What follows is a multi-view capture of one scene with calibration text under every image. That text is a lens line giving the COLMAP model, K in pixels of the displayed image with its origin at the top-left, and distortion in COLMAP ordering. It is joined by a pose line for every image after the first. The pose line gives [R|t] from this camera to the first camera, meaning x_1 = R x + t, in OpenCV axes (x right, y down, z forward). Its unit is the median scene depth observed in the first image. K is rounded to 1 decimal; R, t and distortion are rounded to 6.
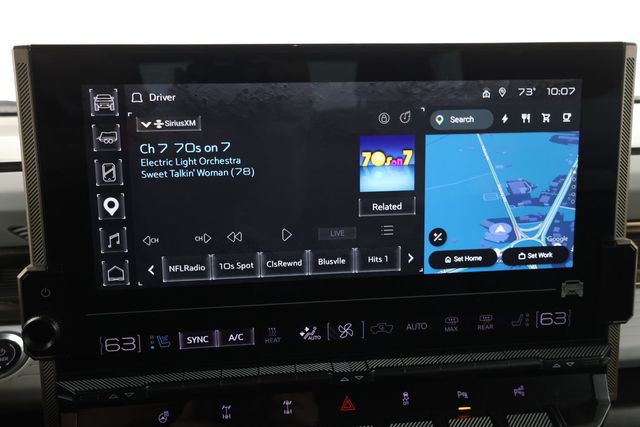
lens RADIAL K [[641.4, 0, 320.4], [0, 641.4, 208.9], [0, 0, 1]] dist [0.036413, 0.000000]
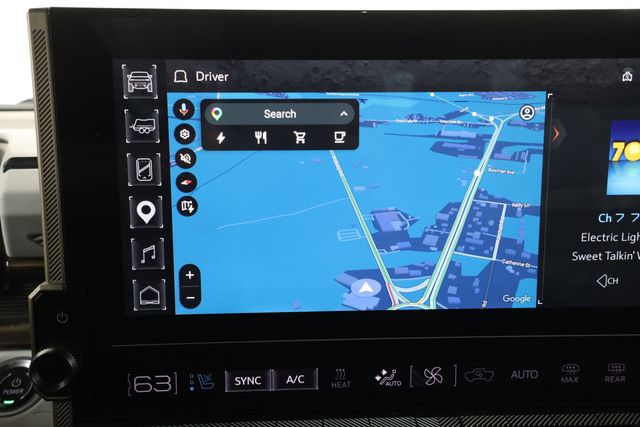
lens RADIAL K [[637.7, 0, 326.5], [0, 637.7, 211.6], [0, 0, 1]] dist [0.072390, 0.000000]
pose [[0.997575, 0.021839, -0.066081, -0.046373], [-0.022917, 0.999616, -0.015591, 0.002895], [0.065715, 0.017068, 0.997692, 0.213057]]
